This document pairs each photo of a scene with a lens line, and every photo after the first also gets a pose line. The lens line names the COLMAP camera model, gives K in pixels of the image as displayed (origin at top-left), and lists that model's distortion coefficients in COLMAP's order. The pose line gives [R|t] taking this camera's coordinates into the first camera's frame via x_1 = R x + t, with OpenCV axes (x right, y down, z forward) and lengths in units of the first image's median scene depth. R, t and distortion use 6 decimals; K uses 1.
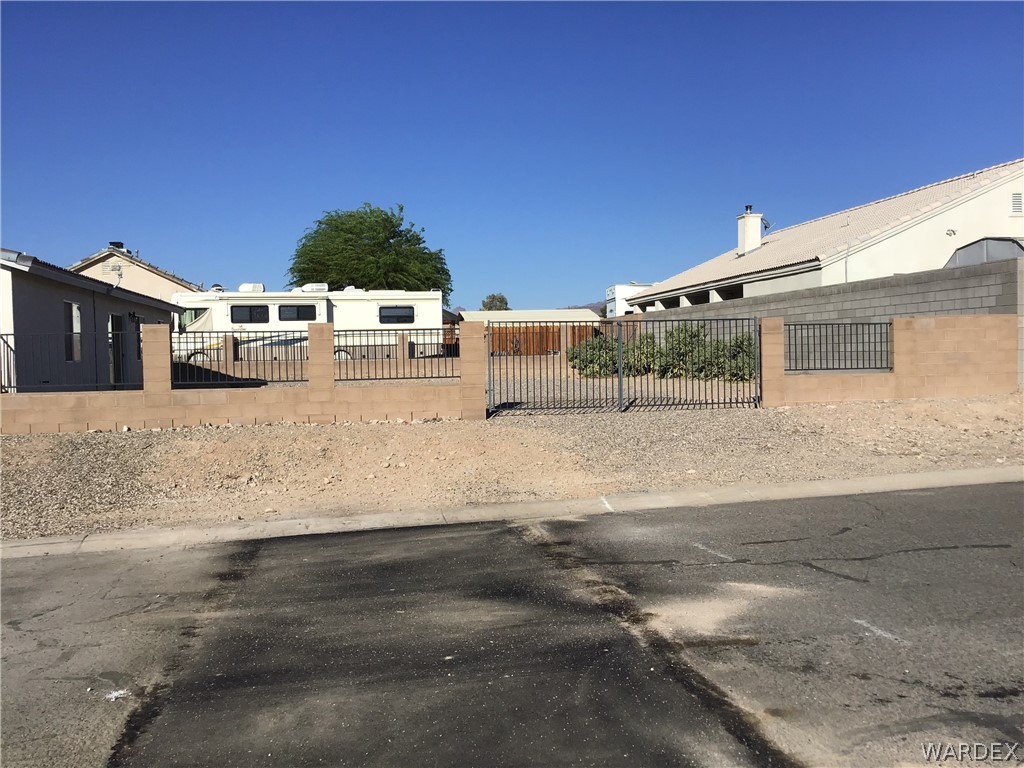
lens RADIAL K [[934.4, 0, 512.9], [0, 934.4, 385.1], [0, 0, 1]] dist [0.055356, 0.000000]
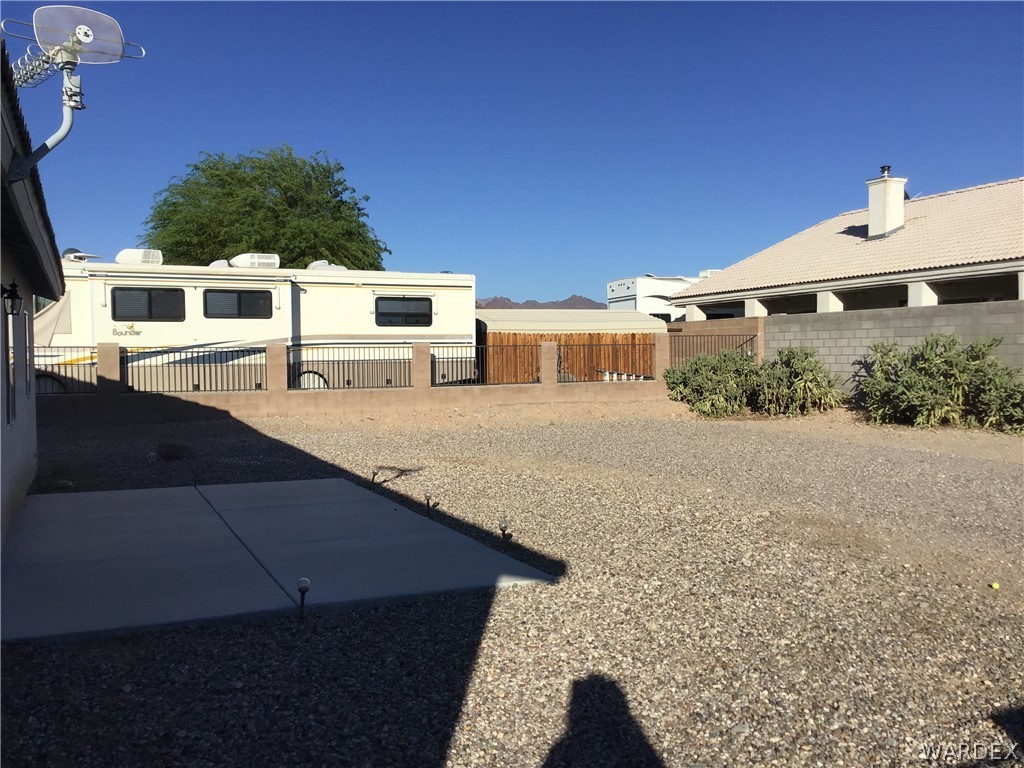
lens RADIAL K [[934.4, 0, 511.8], [0, 934.4, 381.9], [0, 0, 1]] dist [0.055356, 0.000000]
pose [[0.967880, 0.001714, 0.251406, -0.207663], [0.000112, 0.999974, -0.007251, -0.026417], [-0.251412, 0.007046, 0.967854, 0.413759]]
